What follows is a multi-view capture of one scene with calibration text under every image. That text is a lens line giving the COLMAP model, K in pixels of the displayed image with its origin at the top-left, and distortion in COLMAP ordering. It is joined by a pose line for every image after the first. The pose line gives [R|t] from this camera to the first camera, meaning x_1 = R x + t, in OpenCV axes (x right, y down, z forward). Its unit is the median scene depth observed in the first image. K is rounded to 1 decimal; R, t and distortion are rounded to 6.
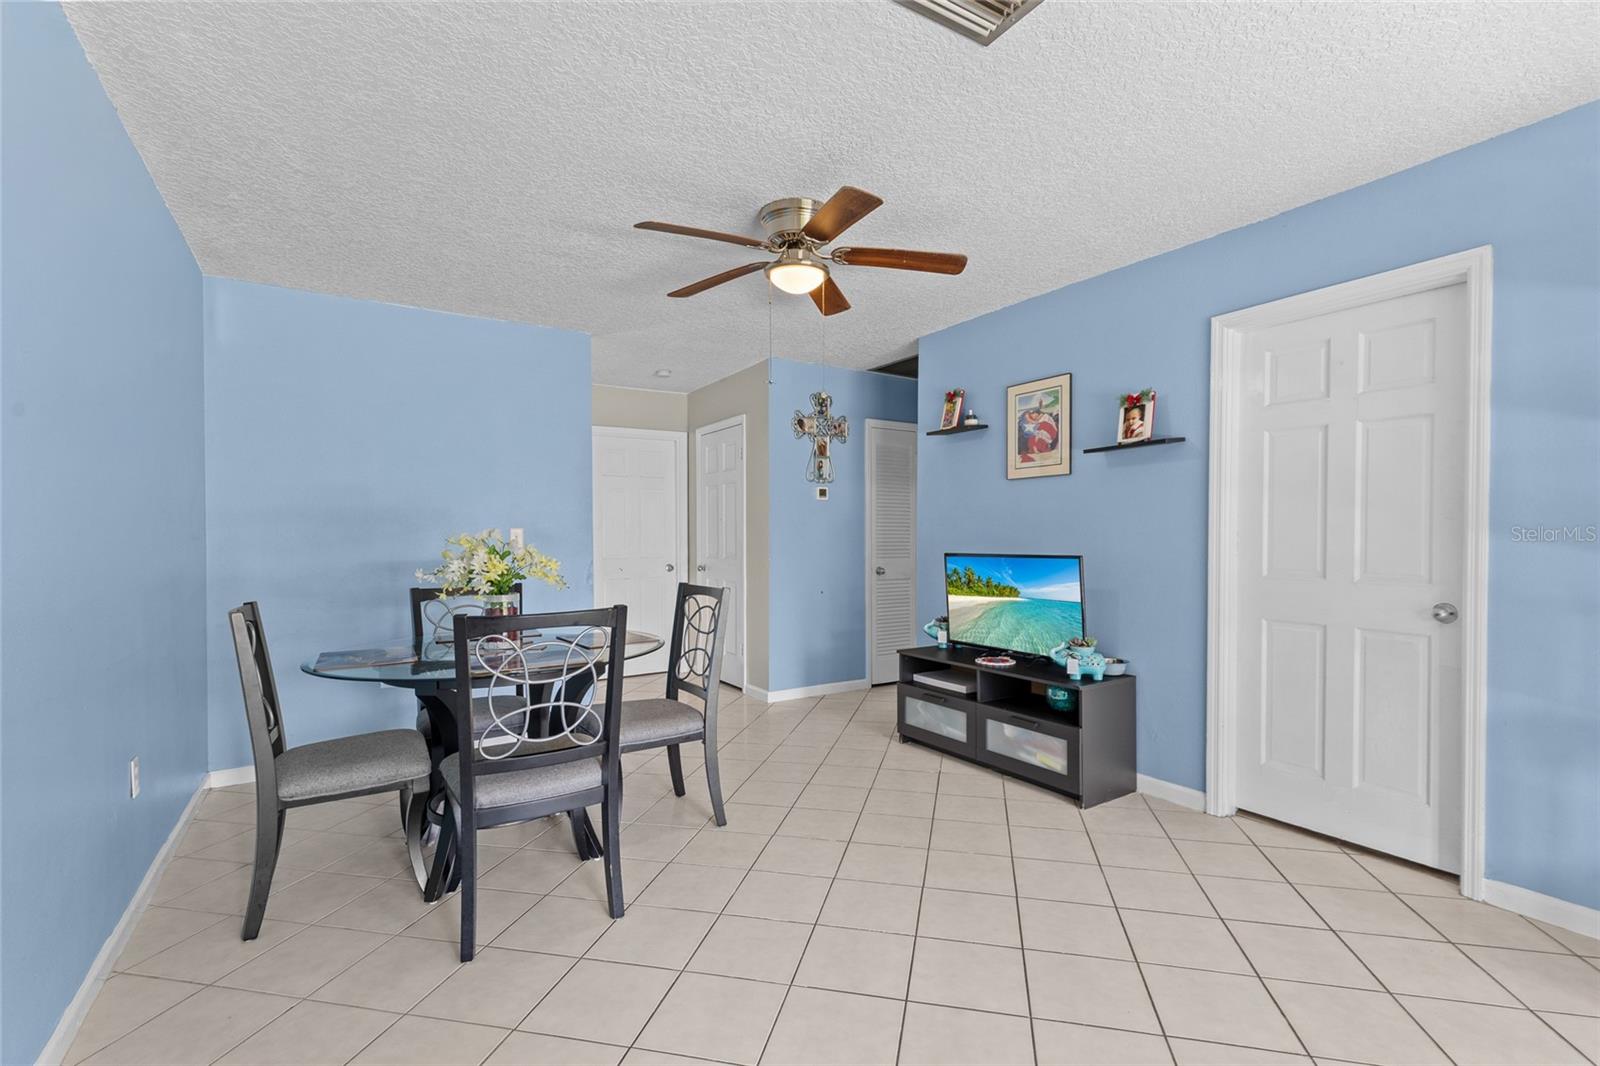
lens RADIAL K [[727.9, 0, 804.8], [0, 727.9, 545.2], [0, 0, 1]] dist [0.000593, -0.000644]
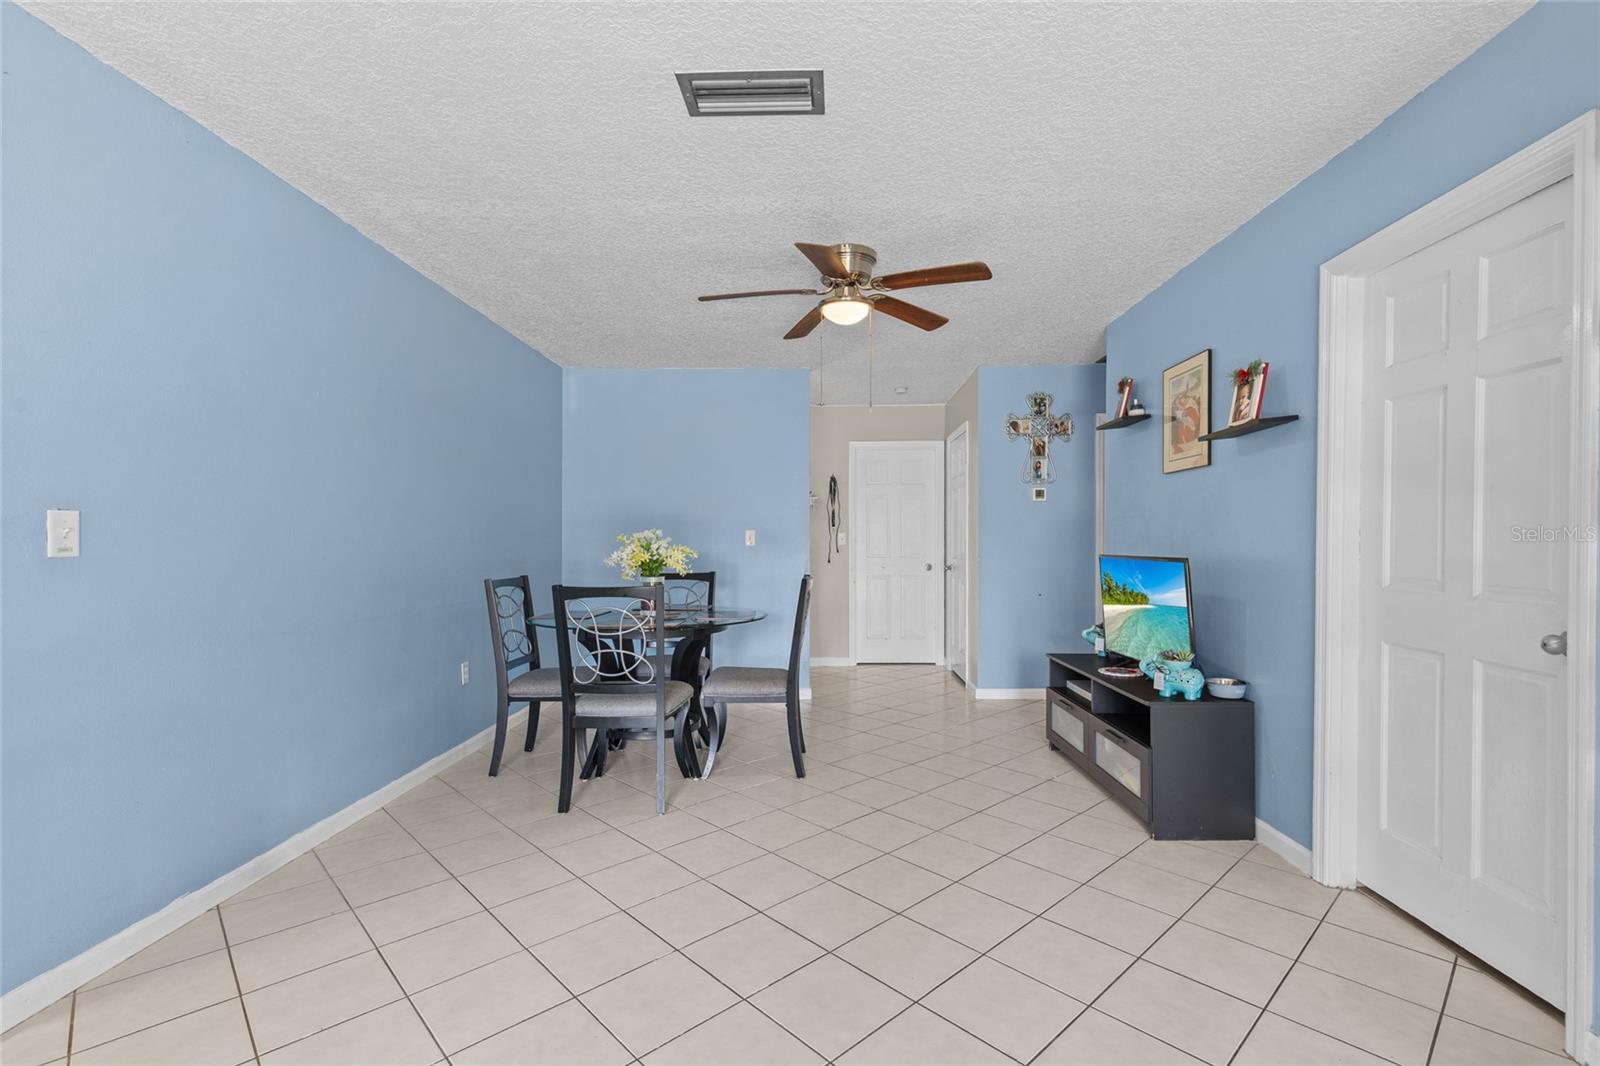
lens RADIAL K [[727.9, 0, 804.8], [0, 727.9, 545.2], [0, 0, 1]] dist [0.000593, -0.000644]
pose [[0.827652, 0.007283, -0.561195, 0.451604], [-0.010835, 0.999937, -0.003004, 0.005848], [0.561138, 0.008567, 0.827678, 0.010335]]
